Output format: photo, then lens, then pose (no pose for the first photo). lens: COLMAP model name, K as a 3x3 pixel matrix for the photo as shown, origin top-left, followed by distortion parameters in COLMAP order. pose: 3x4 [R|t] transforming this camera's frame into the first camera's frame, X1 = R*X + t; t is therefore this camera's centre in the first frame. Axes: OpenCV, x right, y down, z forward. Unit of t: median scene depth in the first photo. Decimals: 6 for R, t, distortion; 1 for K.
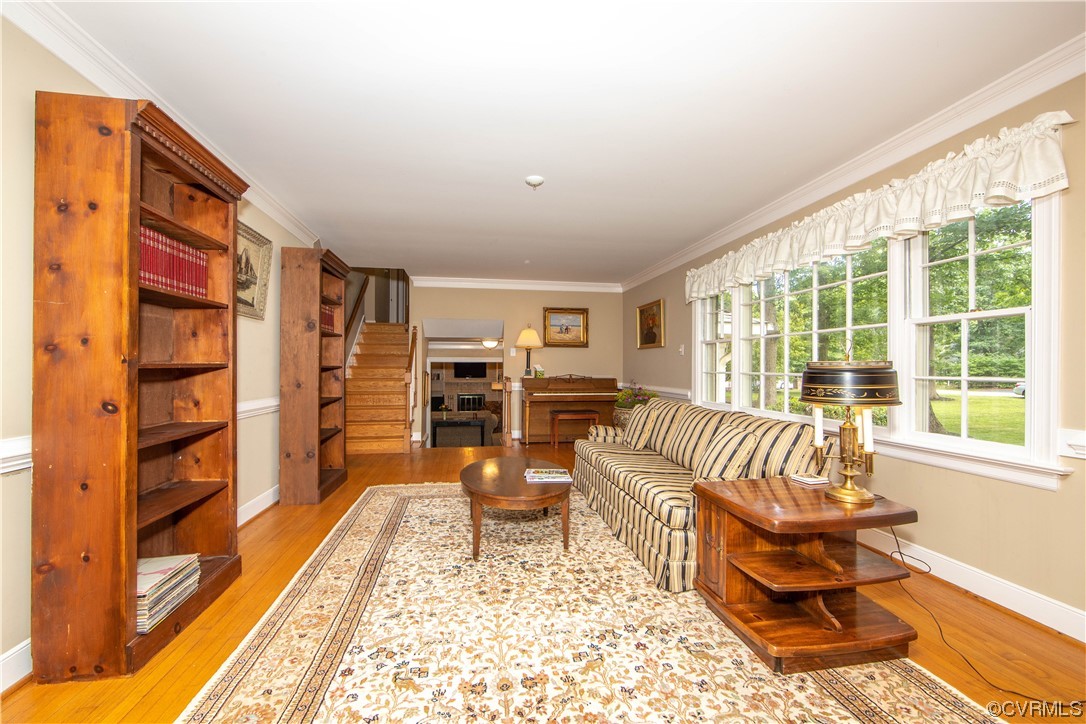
lens RADIAL K [[432.9, 0, 543.0], [0, 432.9, 366.0], [0, 0, 1]] dist [-0.014384, 0.001047]
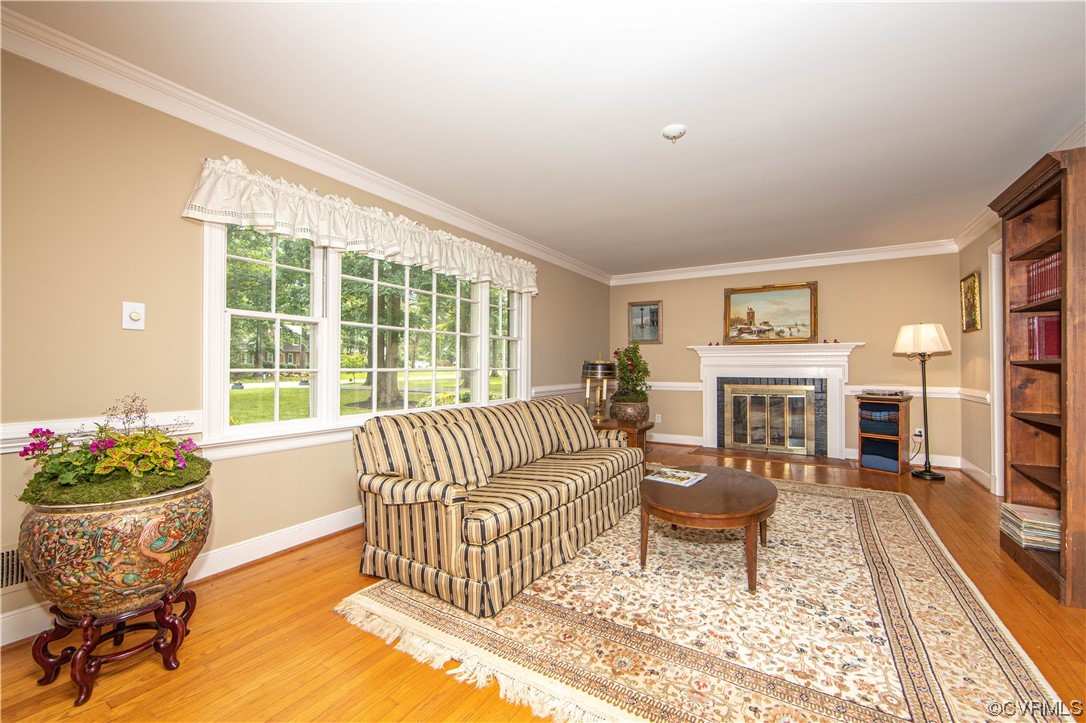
lens RADIAL K [[432.9, 0, 536.8], [0, 432.9, 359.7], [0, 0, 1]] dist [-0.014384, 0.001047]
pose [[-0.736174, -0.001672, 0.676791, -0.418525], [-0.009008, 0.999933, -0.007329, 0.002778], [-0.676733, -0.011492, -0.736139, 1.964765]]
